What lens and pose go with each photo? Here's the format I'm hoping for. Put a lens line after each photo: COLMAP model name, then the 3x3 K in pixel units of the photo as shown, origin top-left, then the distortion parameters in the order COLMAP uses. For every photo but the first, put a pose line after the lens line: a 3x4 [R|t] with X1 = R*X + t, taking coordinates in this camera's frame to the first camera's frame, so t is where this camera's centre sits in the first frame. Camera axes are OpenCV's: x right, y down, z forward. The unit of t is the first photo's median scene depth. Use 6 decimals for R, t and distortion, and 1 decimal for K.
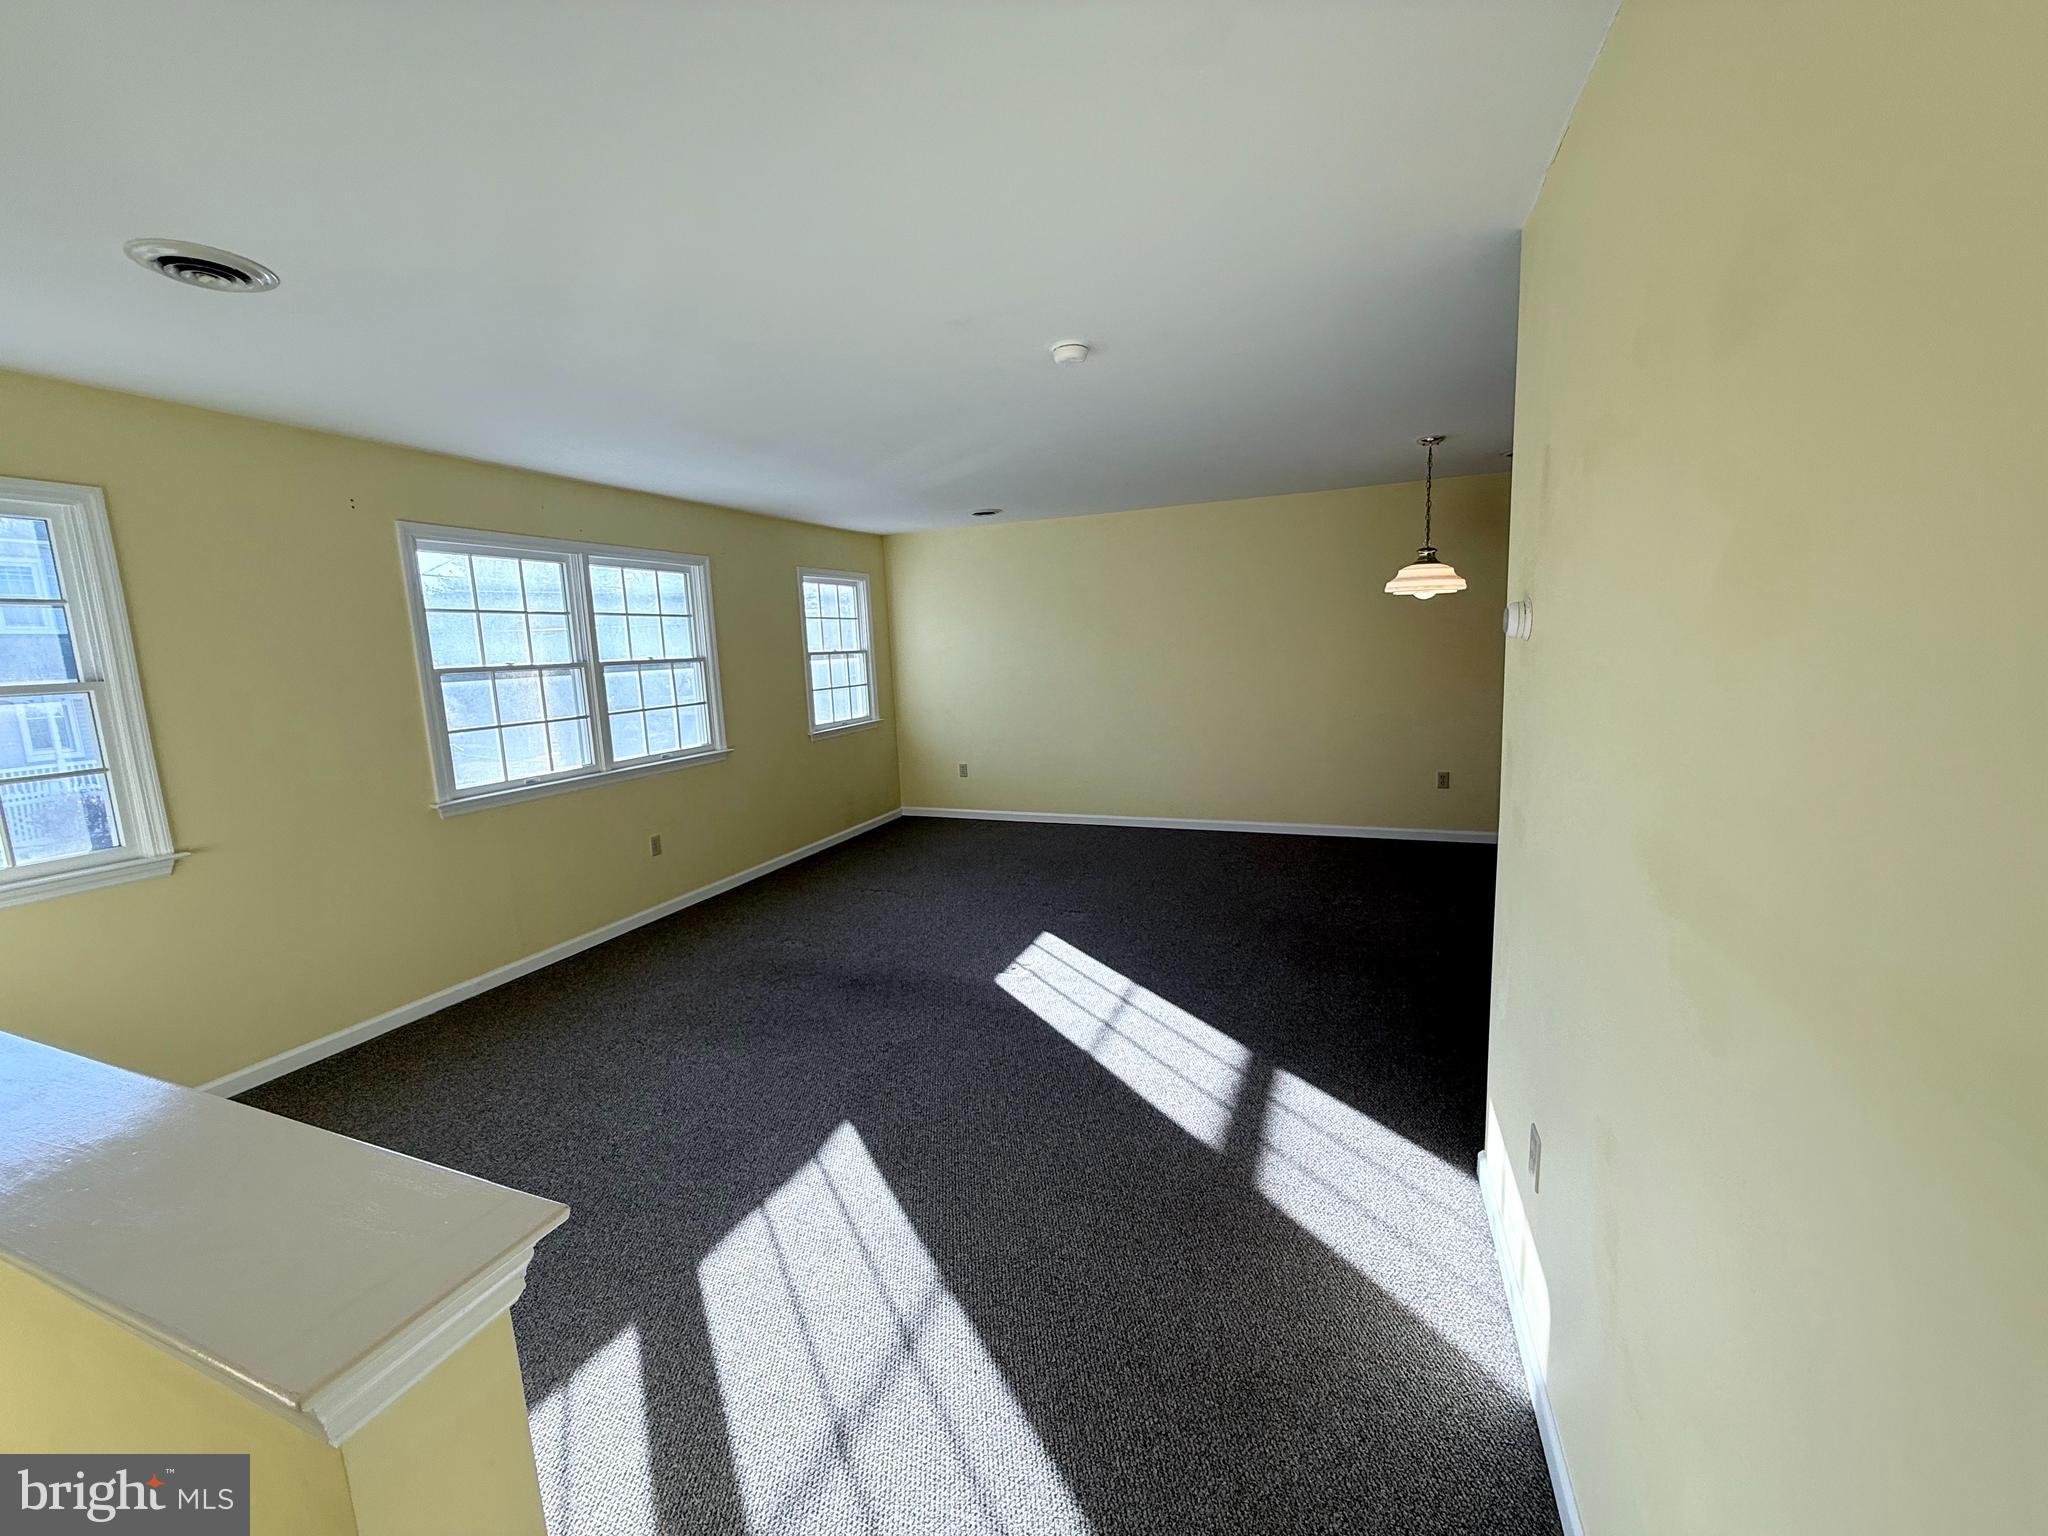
lens RADIAL K [[815.3, 0, 1012.7], [0, 815.3, 760.6], [0, 0, 1]] dist [-0.000719, -0.000713]
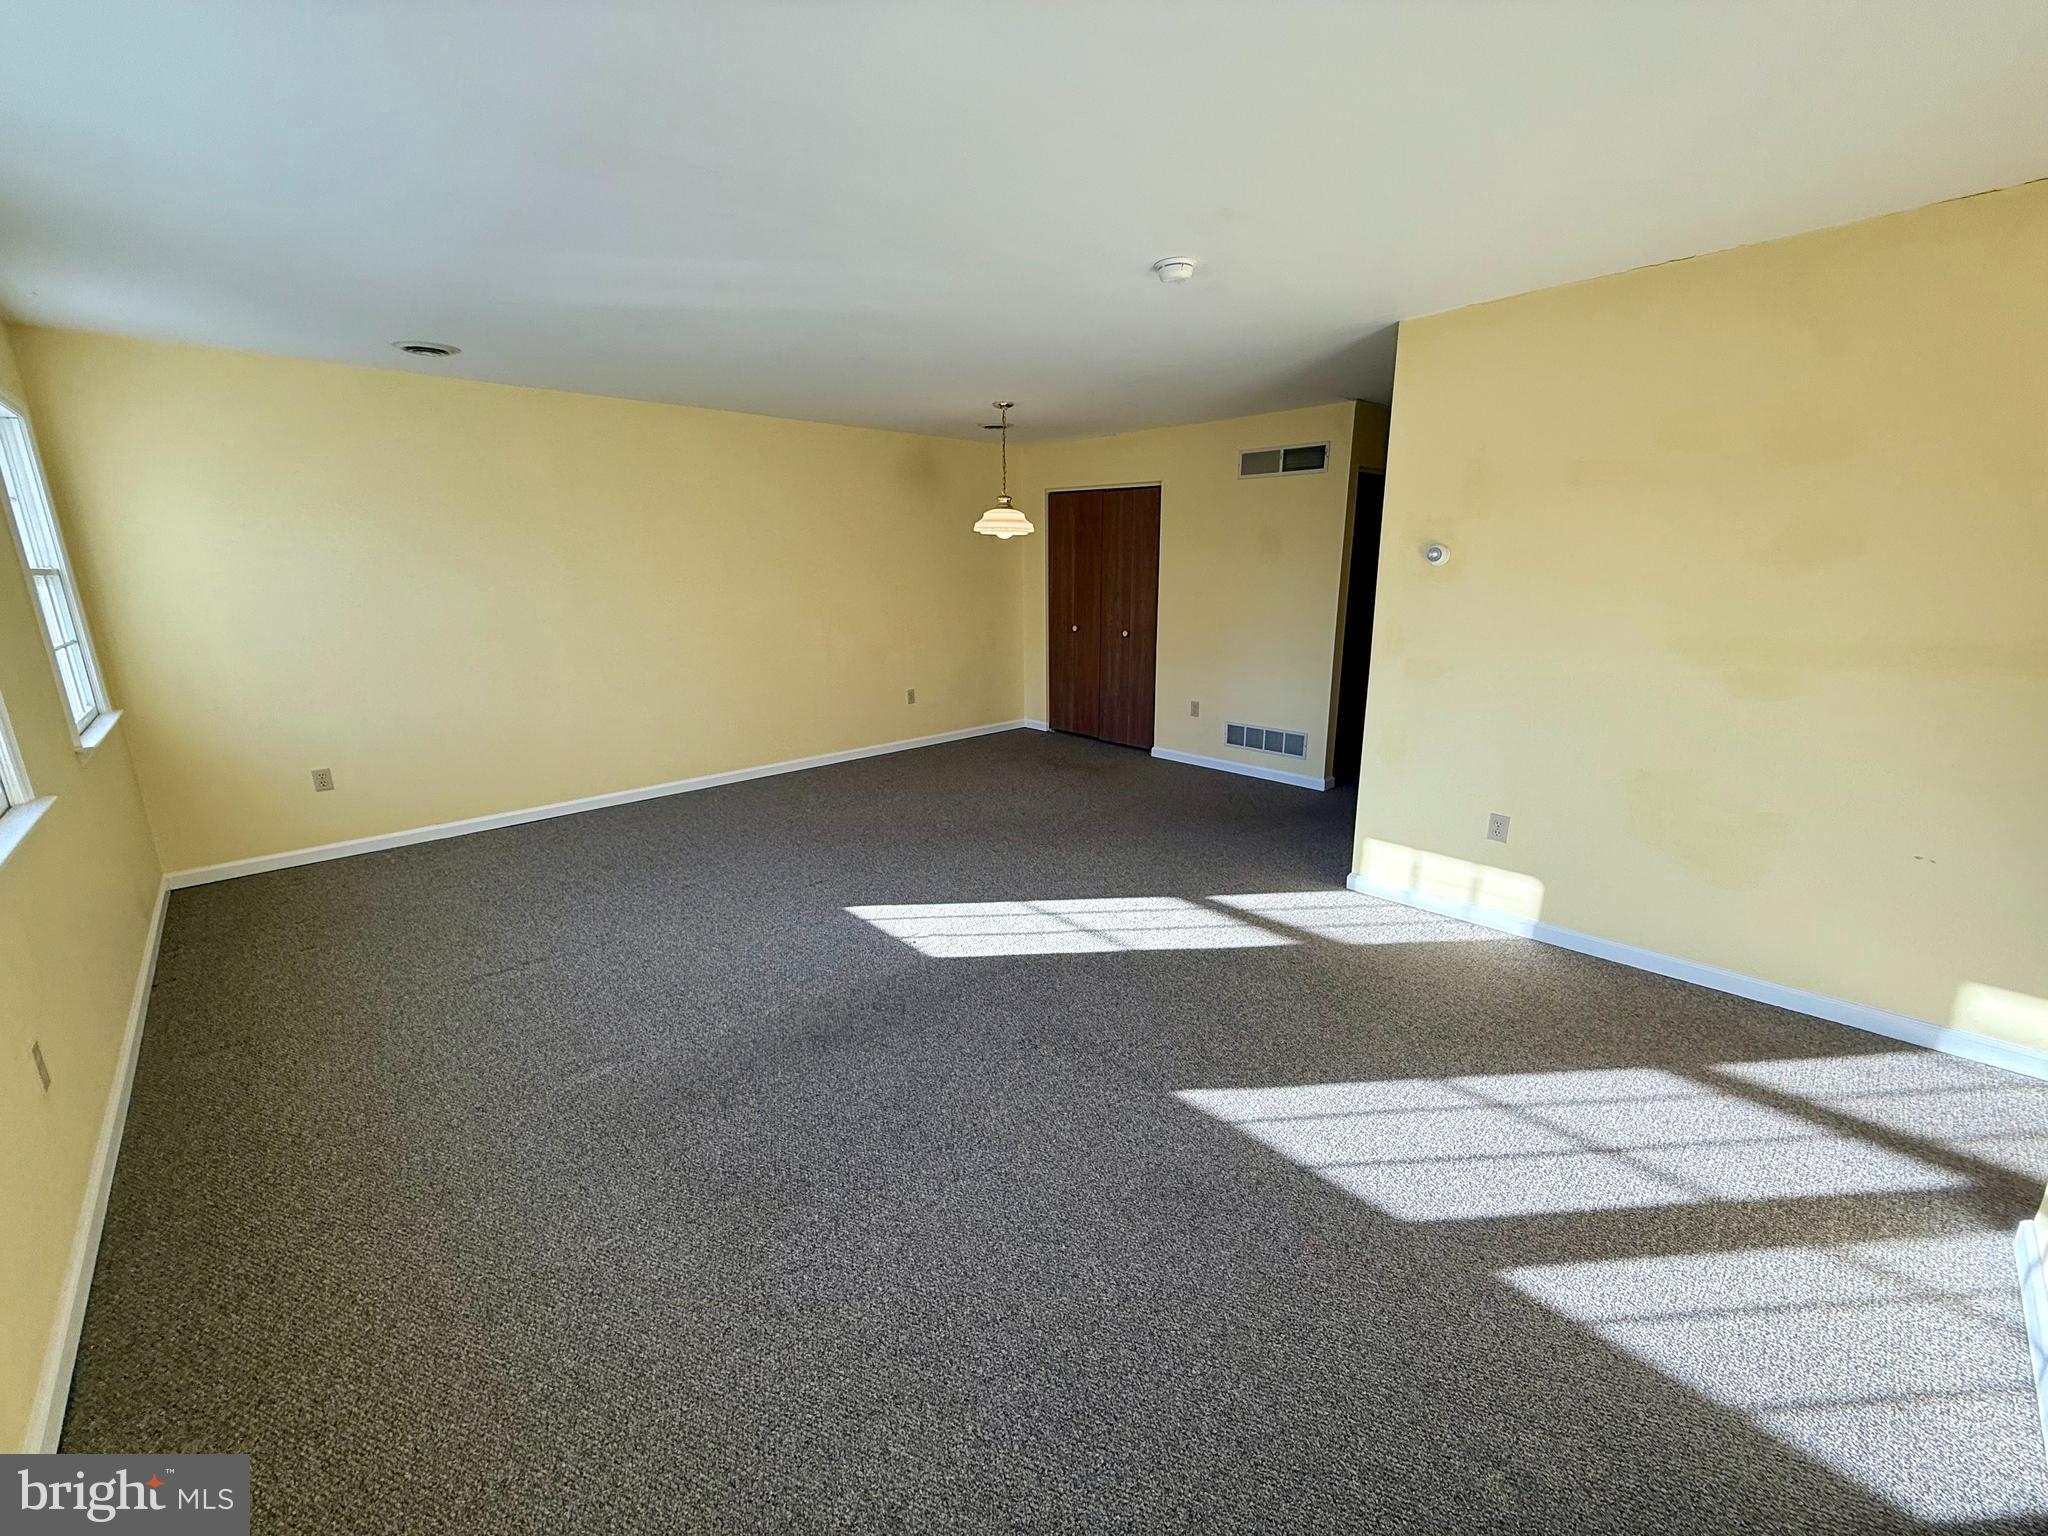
lens RADIAL K [[815.3, 0, 1025.8], [0, 815.3, 767.9], [0, 0, 1]] dist [-0.000719, -0.000713]
pose [[0.413771, -0.183343, 0.891728, -0.812365], [0.120907, 0.981901, 0.145781, -0.046149], [-0.902317, 0.047496, 0.428449, 0.603998]]
